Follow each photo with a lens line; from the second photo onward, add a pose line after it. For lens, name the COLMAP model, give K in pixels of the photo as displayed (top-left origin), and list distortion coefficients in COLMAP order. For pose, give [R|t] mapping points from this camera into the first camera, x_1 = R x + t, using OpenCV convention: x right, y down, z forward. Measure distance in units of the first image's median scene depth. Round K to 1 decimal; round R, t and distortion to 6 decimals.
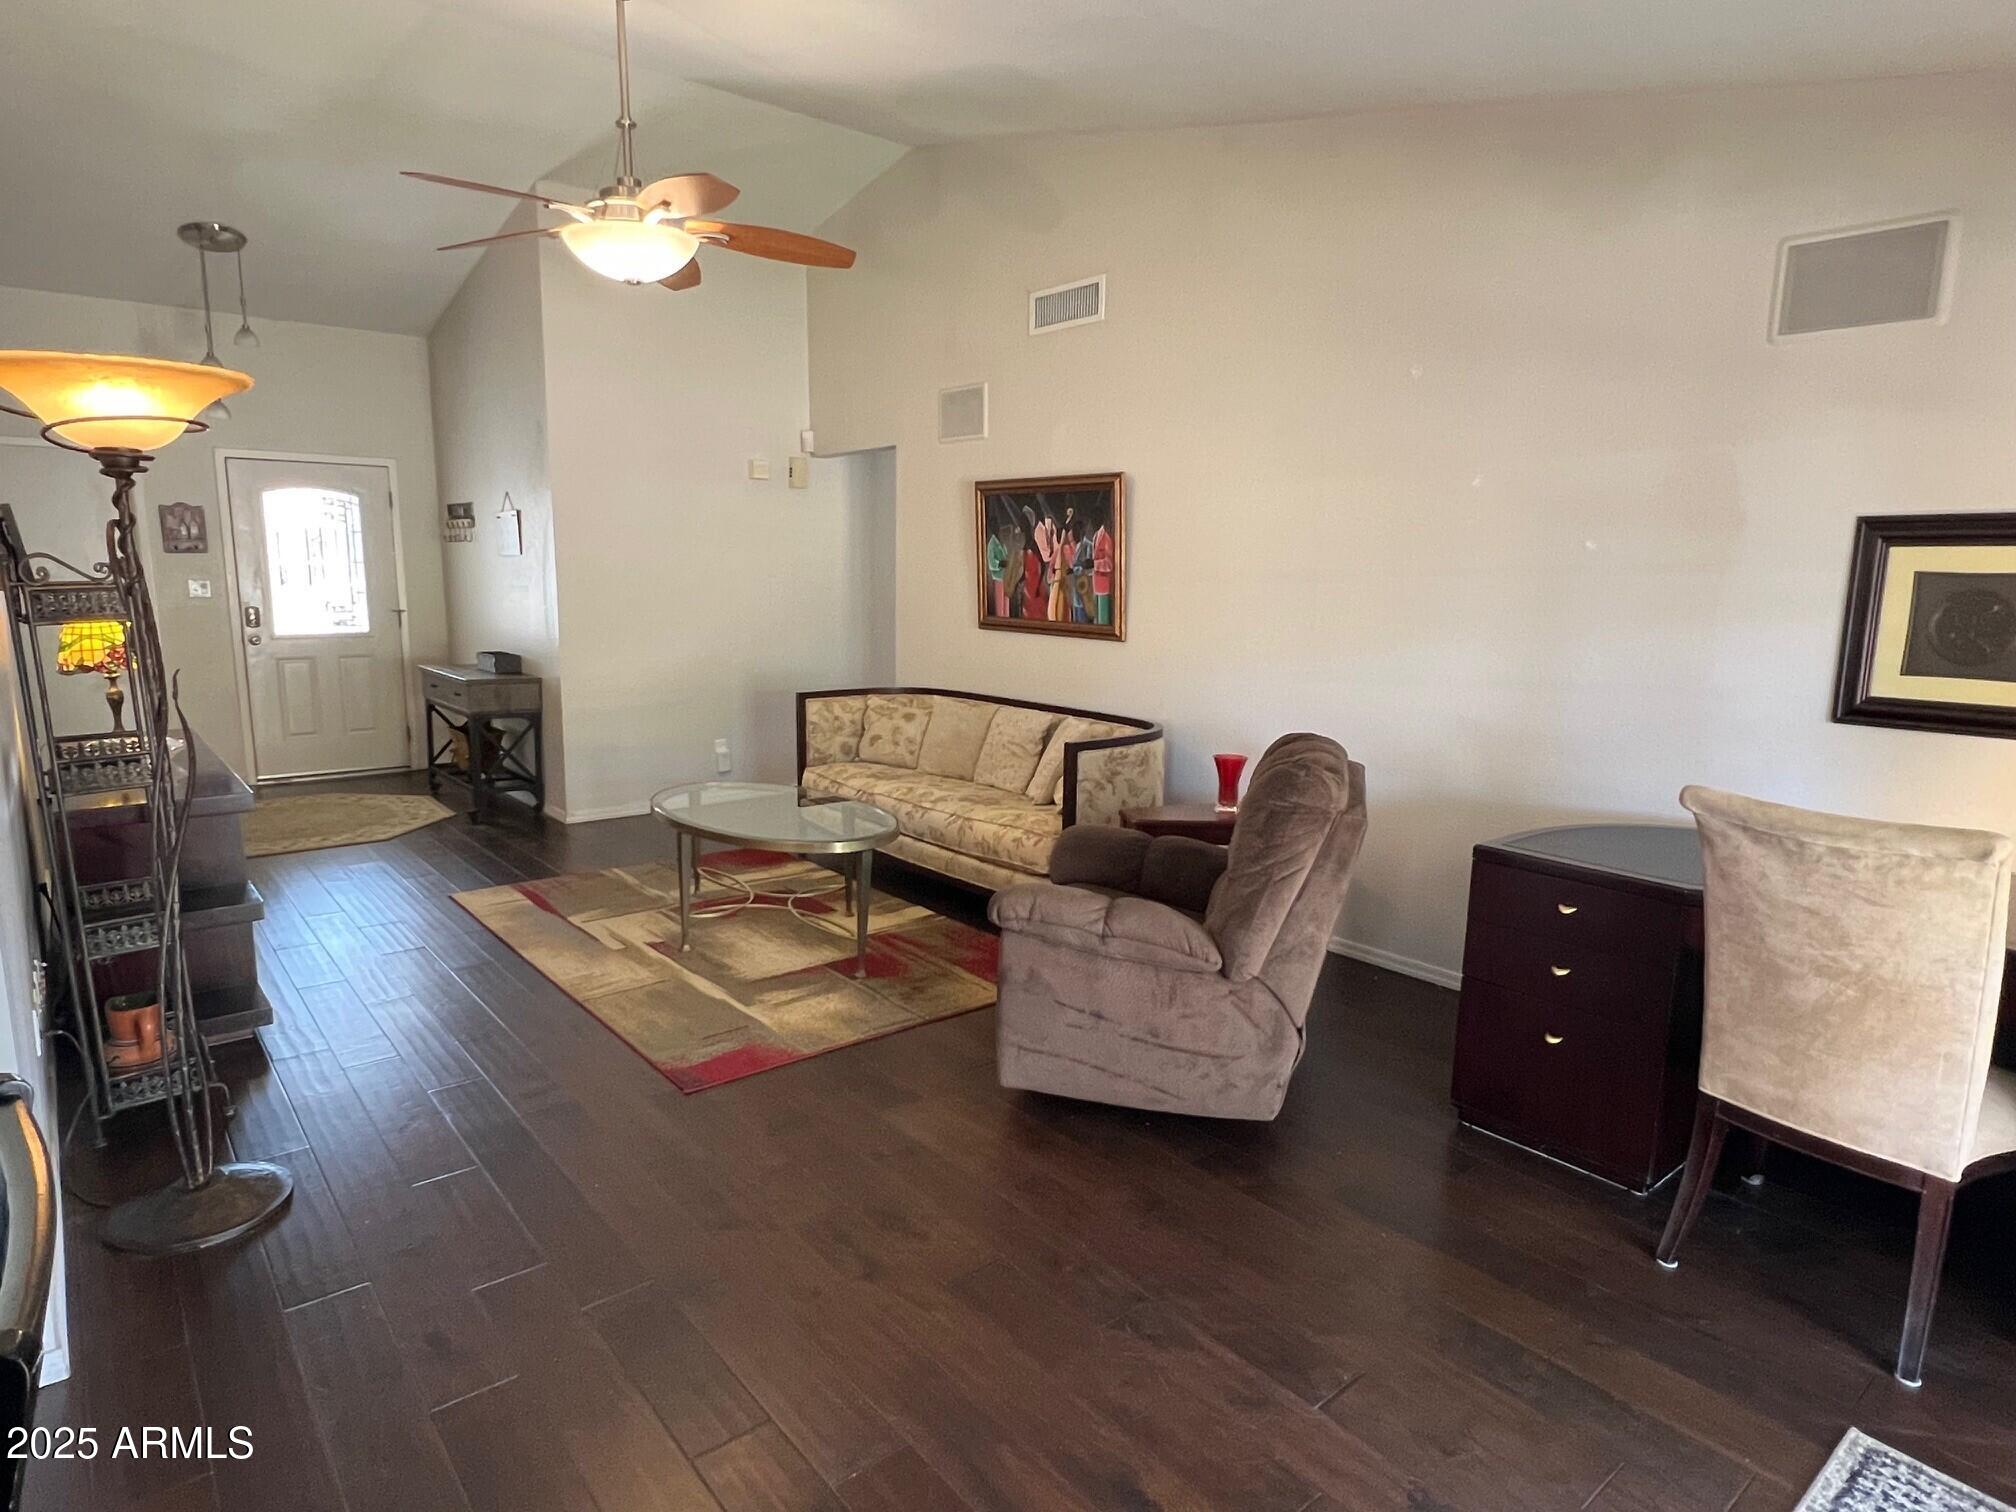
lens RADIAL K [[1148.3, 0, 1016.7], [0, 1148.3, 763.9], [0, 0, 1]] dist [-0.022550, -0.000889]
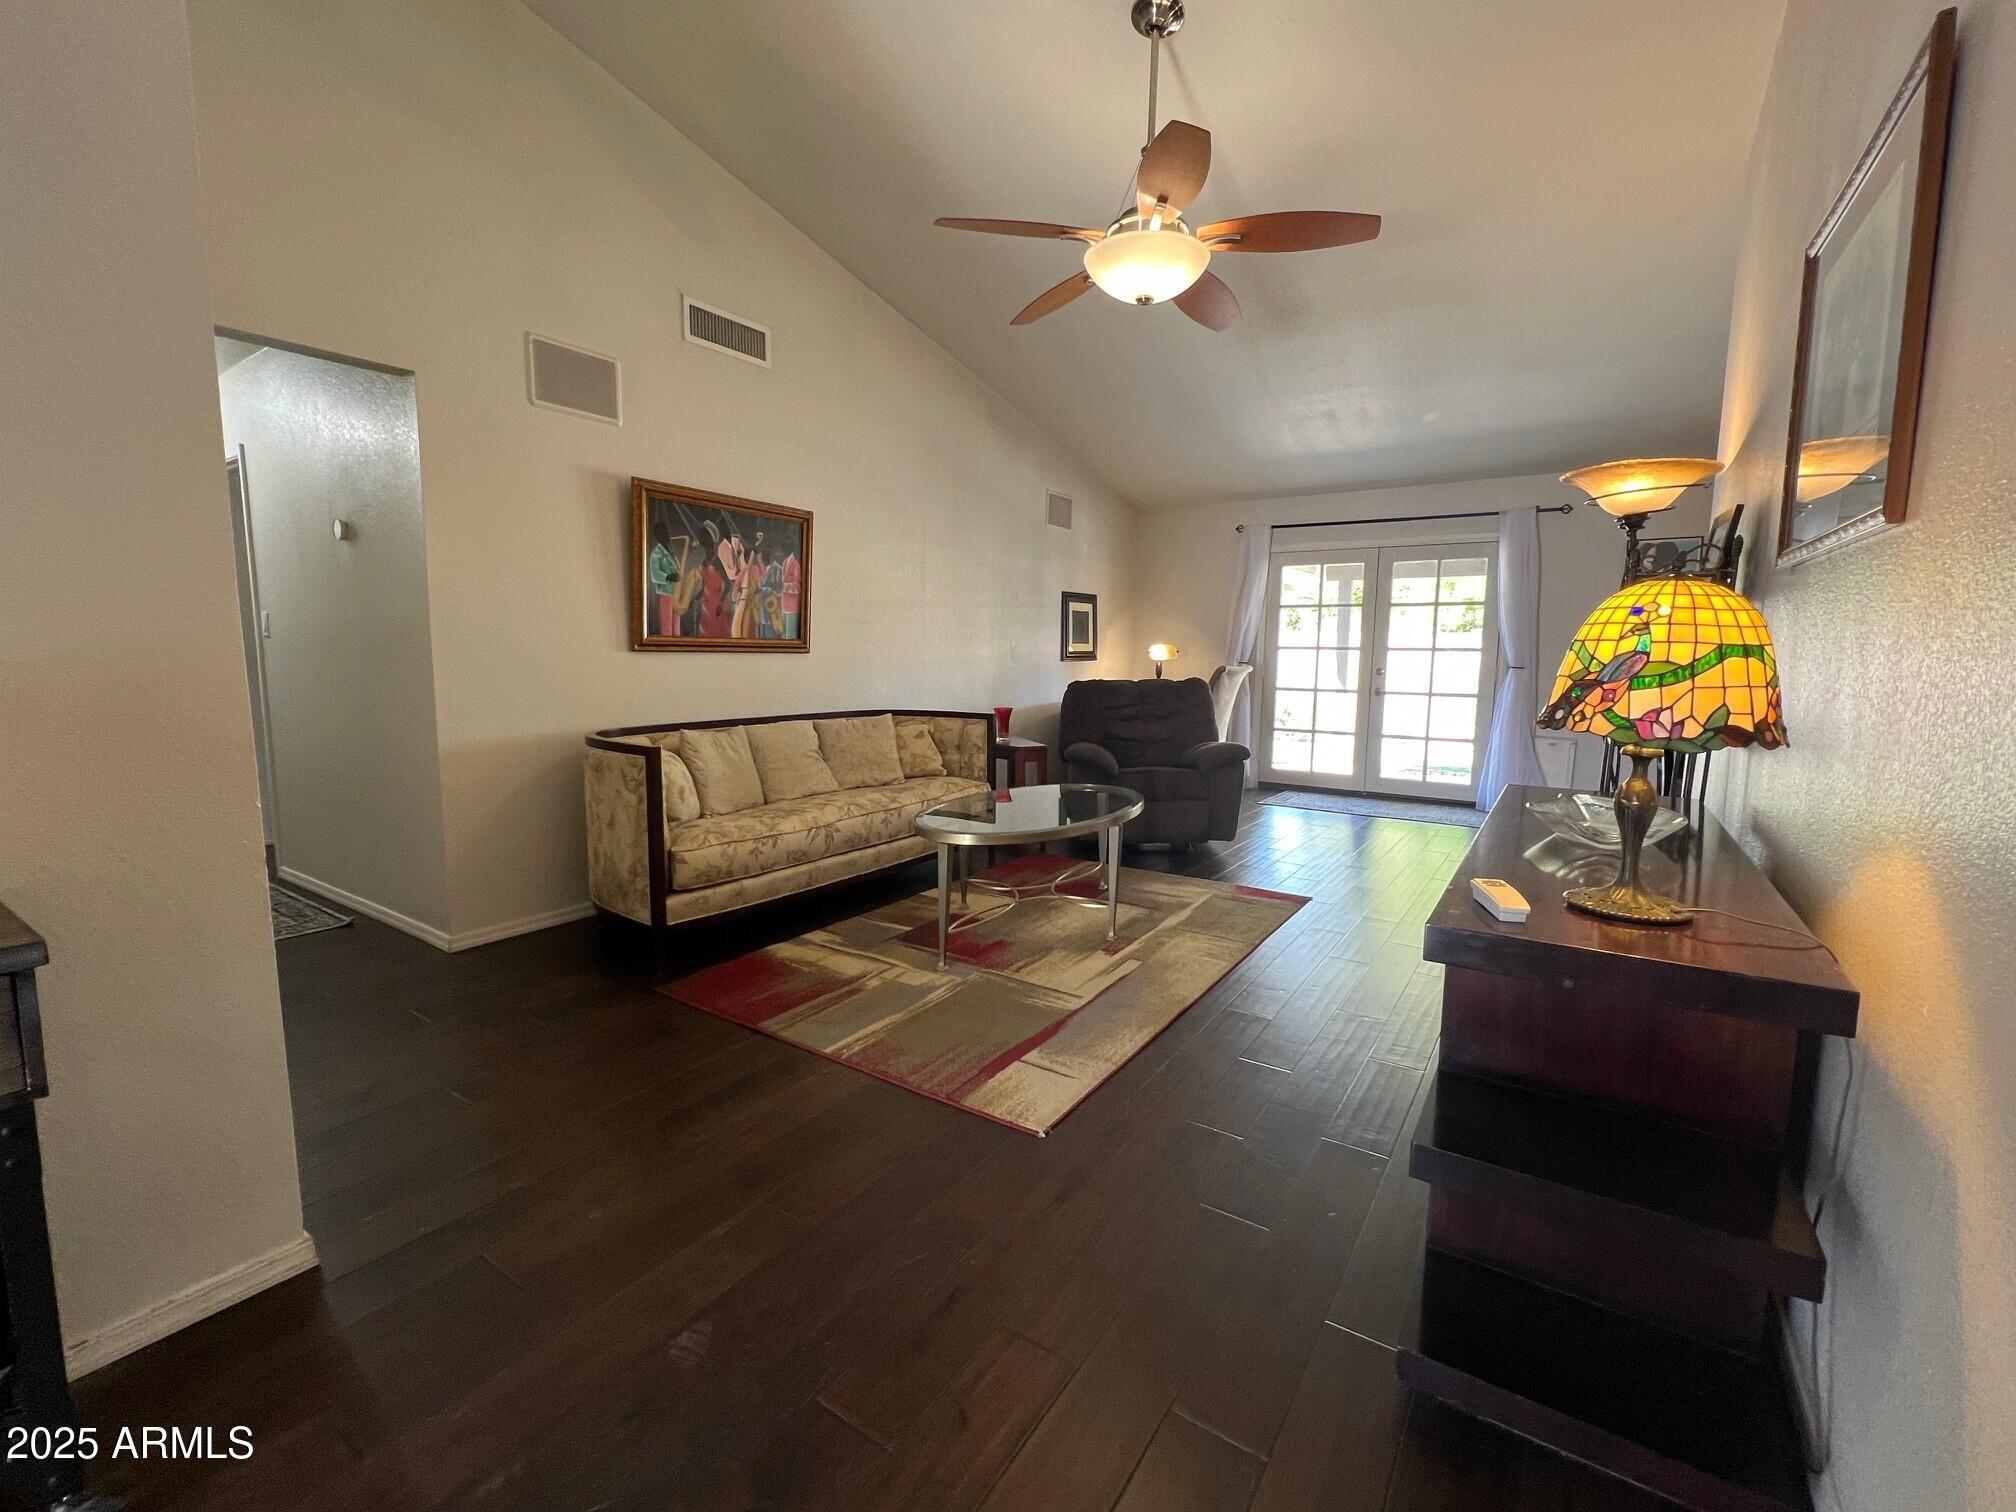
lens RADIAL K [[864.8, 0, 1000.9], [0, 864.8, 756.4], [0, 0, 1]] dist [-0.027535, -0.000092]
pose [[-0.275610, -0.128355, 0.952662, -0.798889], [0.154327, 0.972282, 0.175646, -0.124069], [-0.948800, 0.195432, -0.248162, 1.013842]]
